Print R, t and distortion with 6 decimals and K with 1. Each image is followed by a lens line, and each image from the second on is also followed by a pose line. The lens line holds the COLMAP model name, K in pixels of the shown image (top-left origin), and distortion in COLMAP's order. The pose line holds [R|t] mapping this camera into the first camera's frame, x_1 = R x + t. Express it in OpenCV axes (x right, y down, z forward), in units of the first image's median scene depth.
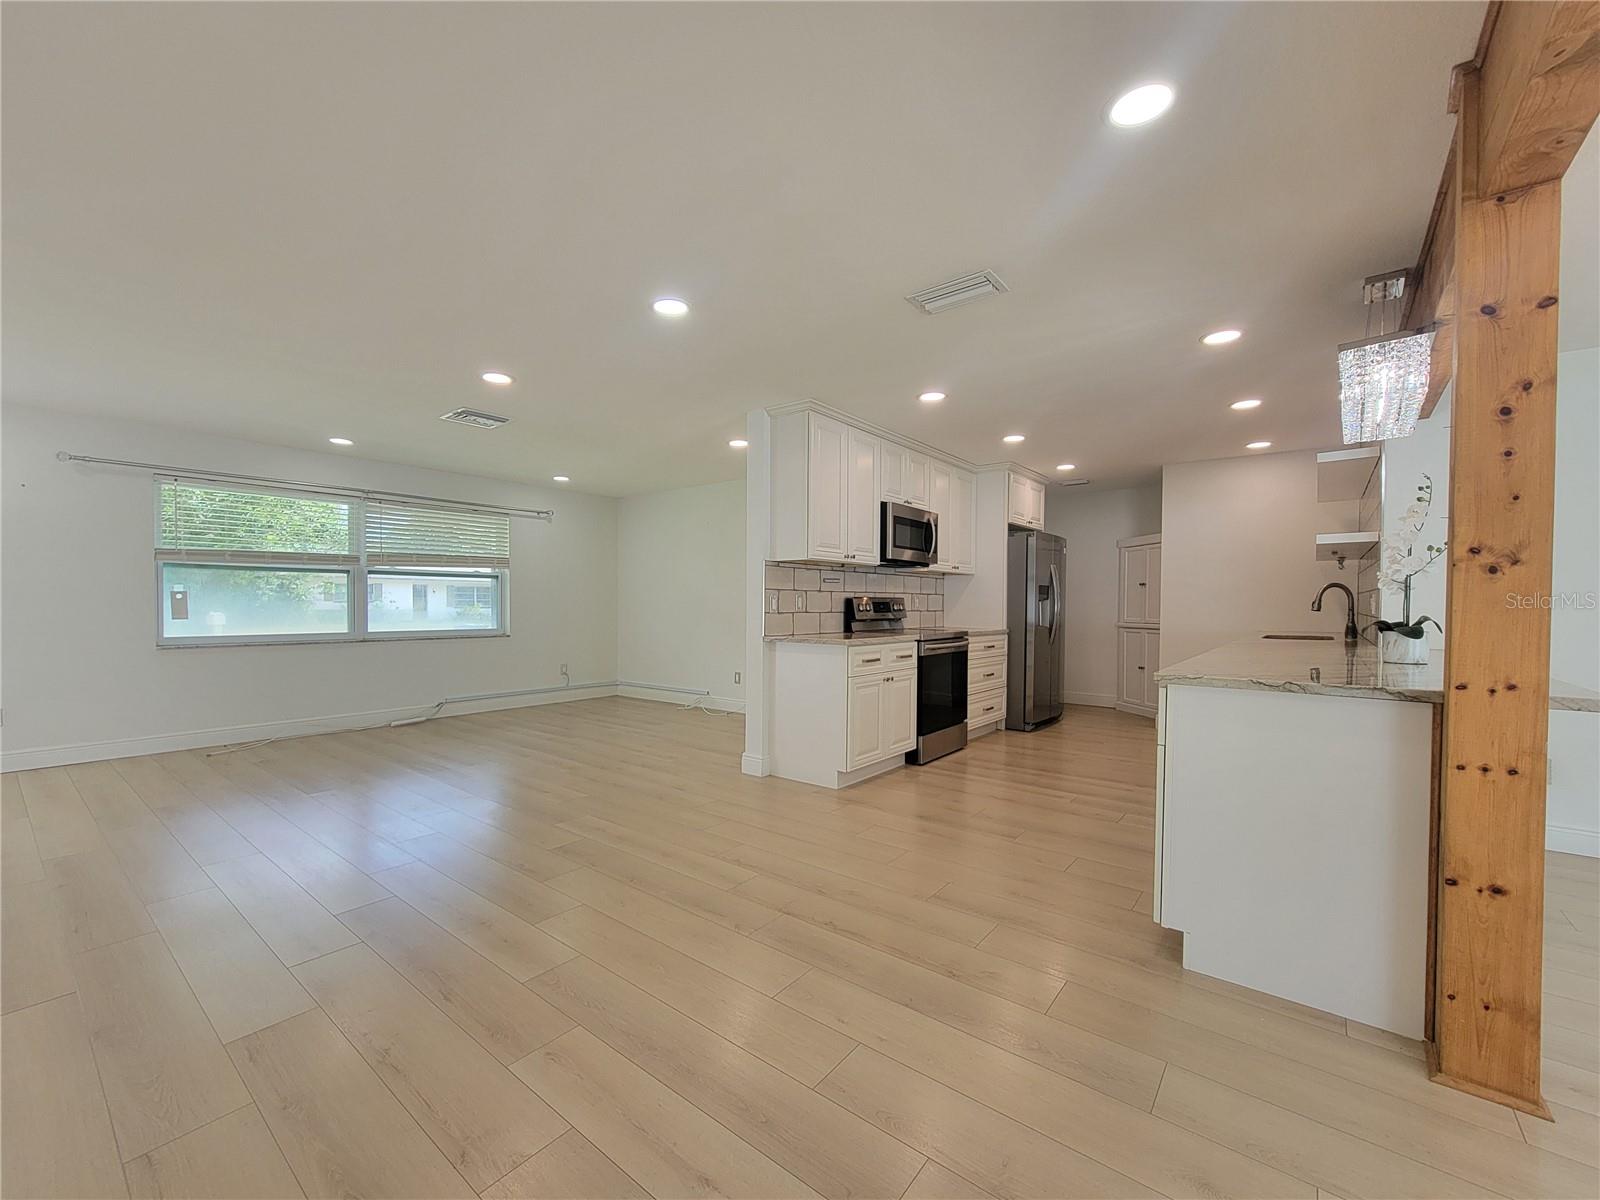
lens RADIAL K [[659.5, 0, 796.2], [0, 659.5, 616.8], [0, 0, 1]] dist [-0.003693, 0.000261]
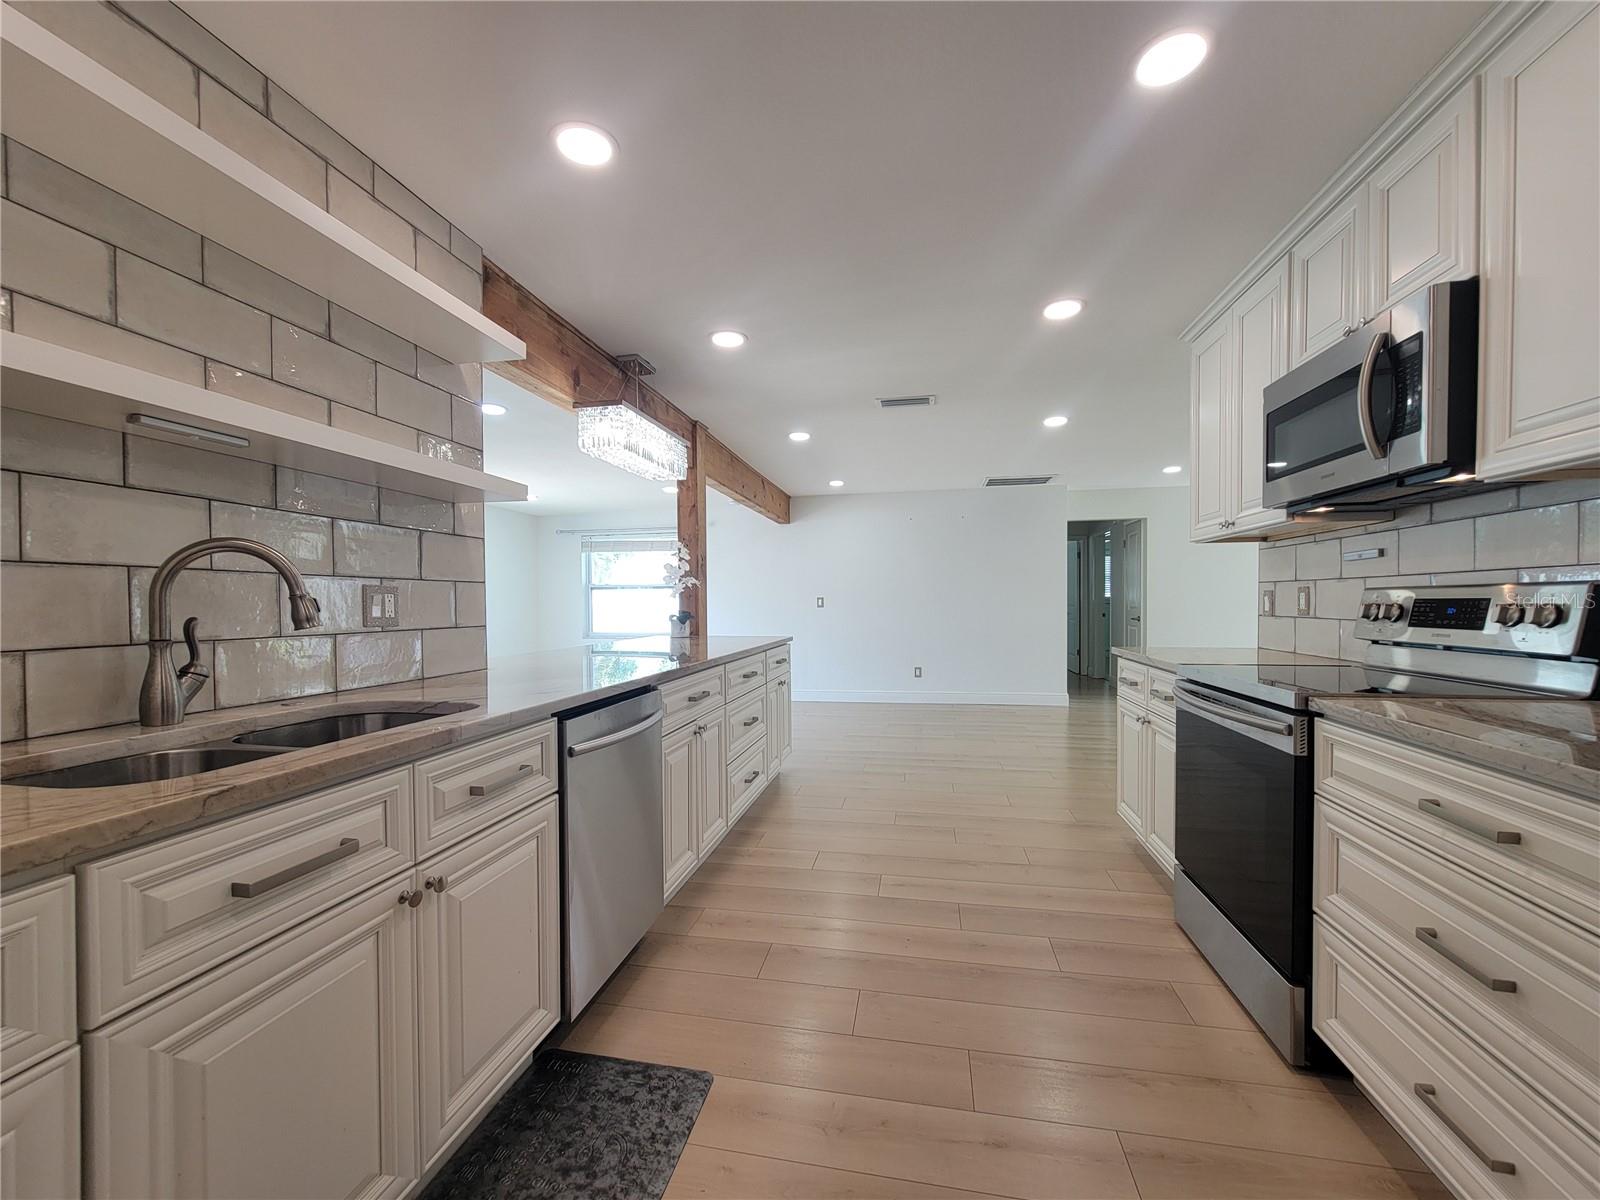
lens RADIAL K [[659.5, 0, 796.2], [0, 659.5, 616.8], [0, 0, 1]] dist [-0.003693, 0.000261]
pose [[-0.886885, 0.012168, -0.461830, 0.600468], [-0.006478, 0.999227, 0.038766, -0.023875], [0.461945, 0.037373, -0.886121, 1.150248]]
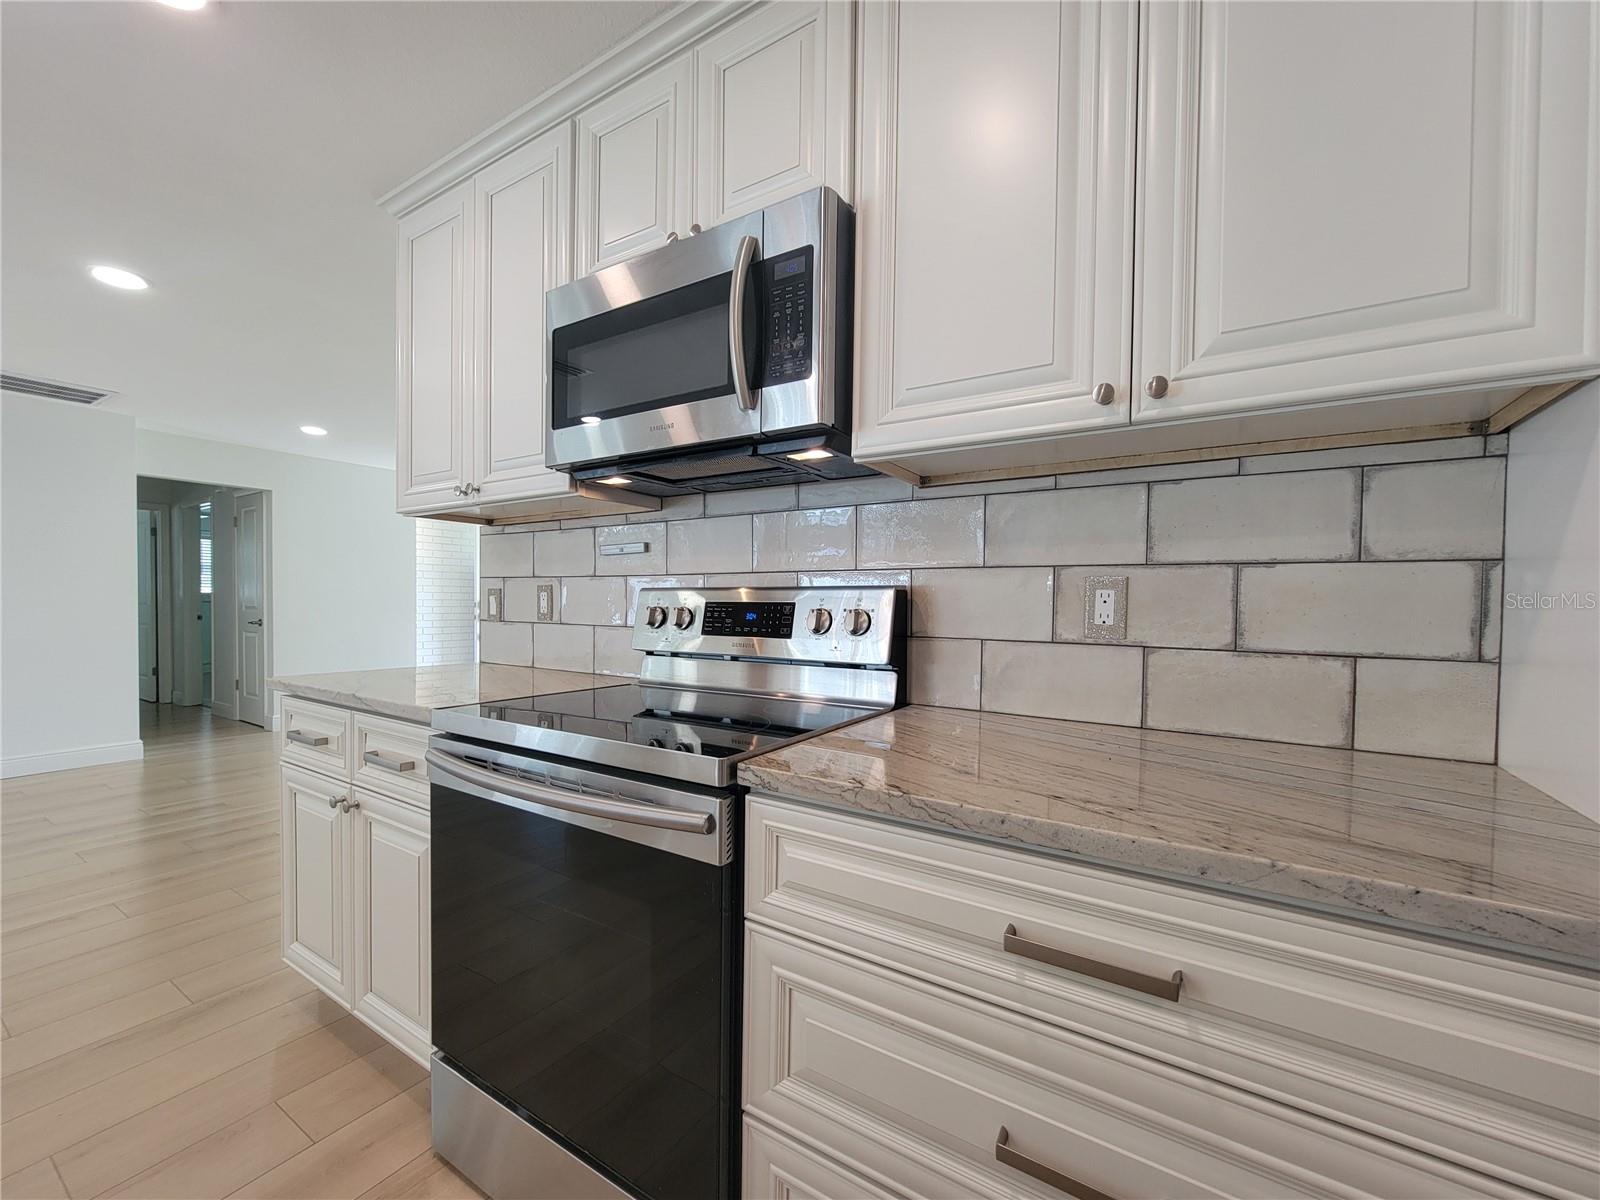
lens RADIAL K [[659.5, 0, 796.2], [0, 659.5, 616.8], [0, 0, 1]] dist [-0.003693, 0.000261]
pose [[0.097718, 0.016600, -0.995076, 0.437126], [-0.030867, 0.999430, 0.013642, -0.020381], [0.994735, 0.029382, 0.098175, 0.992204]]
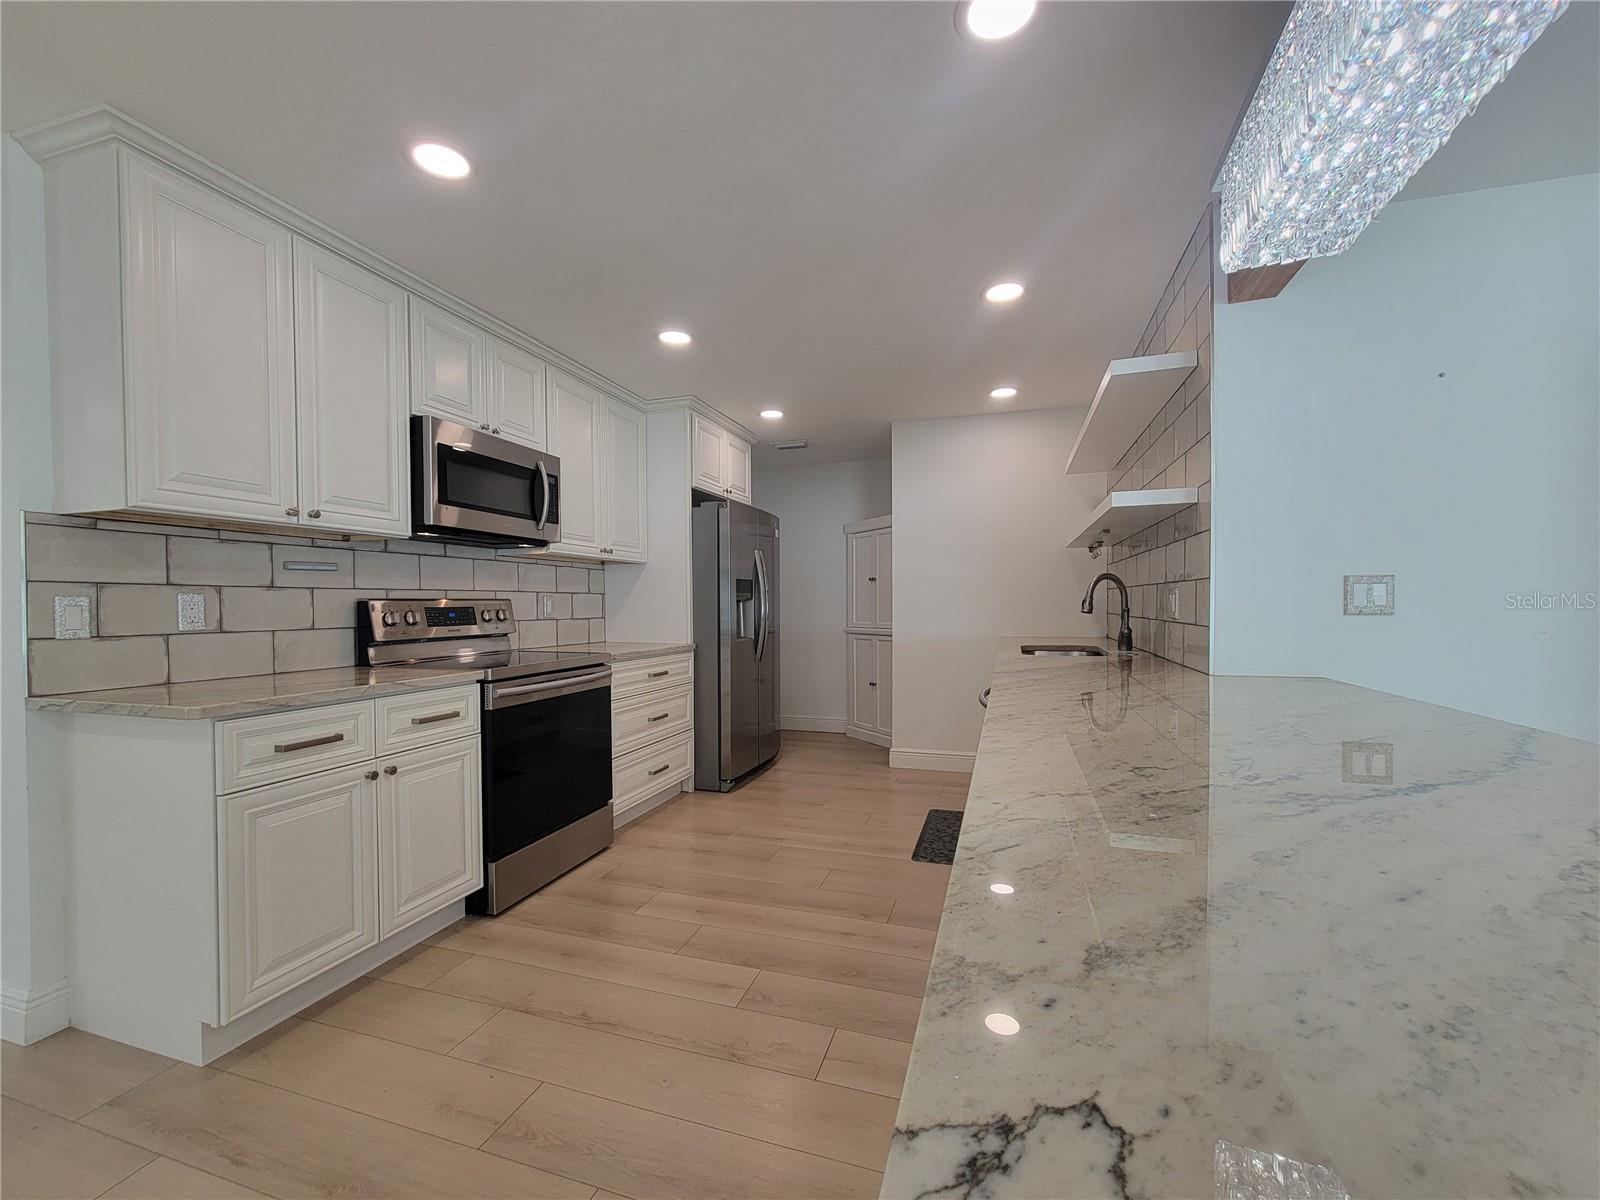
lens RADIAL K [[659.5, 0, 796.2], [0, 659.5, 616.8], [0, 0, 1]] dist [-0.003693, 0.000261]
pose [[0.936507, -0.017776, 0.350198, 0.207958], [0.017857, 0.999836, 0.002998, -0.010665], [-0.350194, 0.003445, 0.936671, 0.372389]]
